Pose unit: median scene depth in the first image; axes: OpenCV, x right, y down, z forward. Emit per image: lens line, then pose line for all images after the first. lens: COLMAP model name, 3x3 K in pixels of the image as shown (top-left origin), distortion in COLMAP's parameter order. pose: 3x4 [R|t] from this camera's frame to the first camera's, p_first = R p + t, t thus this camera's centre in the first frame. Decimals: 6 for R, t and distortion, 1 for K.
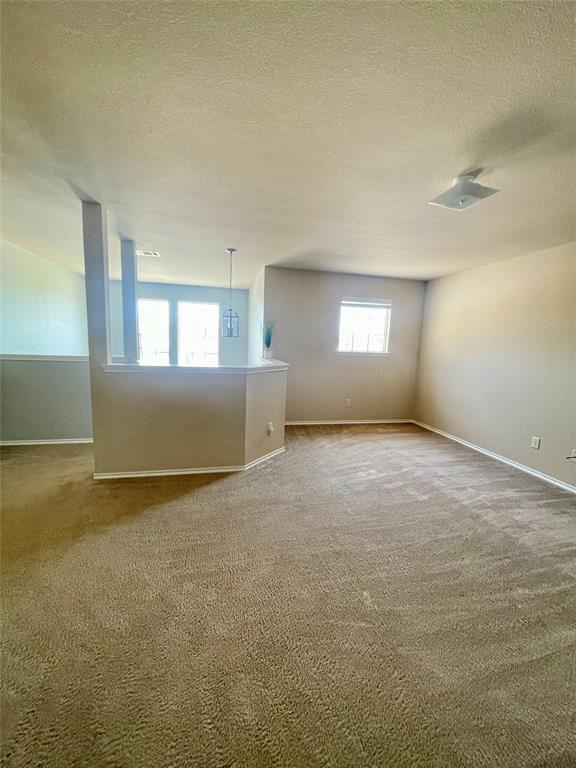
lens RADIAL K [[310.8, 0, 288.9], [0, 310.8, 381.0], [0, 0, 1]] dist [0.000312, -0.000107]
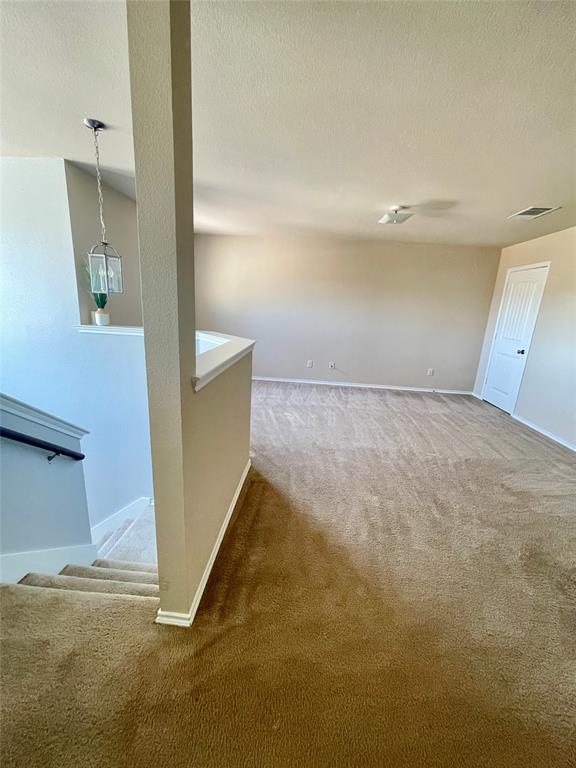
lens RADIAL K [[310.8, 0, 290.3], [0, 310.8, 384.7], [0, 0, 1]] dist [0.000312, -0.000107]
pose [[0.291597, -0.263561, 0.919514, -0.839894], [0.080513, 0.964642, 0.250964, -0.126414], [-0.953147, 0.000852, 0.302507, 0.645438]]
